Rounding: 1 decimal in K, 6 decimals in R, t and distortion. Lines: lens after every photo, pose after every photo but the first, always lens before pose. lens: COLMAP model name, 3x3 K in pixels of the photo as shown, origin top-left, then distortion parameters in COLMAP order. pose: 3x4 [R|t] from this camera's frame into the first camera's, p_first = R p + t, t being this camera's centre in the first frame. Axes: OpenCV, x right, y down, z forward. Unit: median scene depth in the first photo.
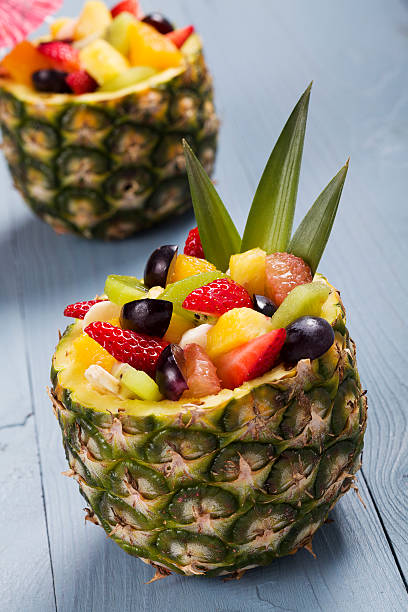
lens RADIAL K [[2127.8, 0, 204.0], [0, 2127.8, 306.0], [0, 0, 1]] dist [-0.121211, 0.350493]
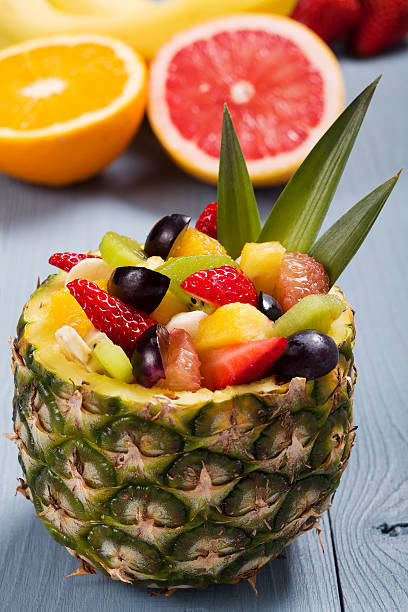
lens RADIAL K [[2127.8, 0, 204.0], [0, 2127.8, 306.0], [0, 0, 1]] dist [-0.121211, 0.350493]
pose [[0.970505, 0.240708, 0.013376, -0.010436], [-0.240885, 0.970457, 0.013702, -0.006212], [-0.009683, -0.016520, 0.999817, 0.111446]]
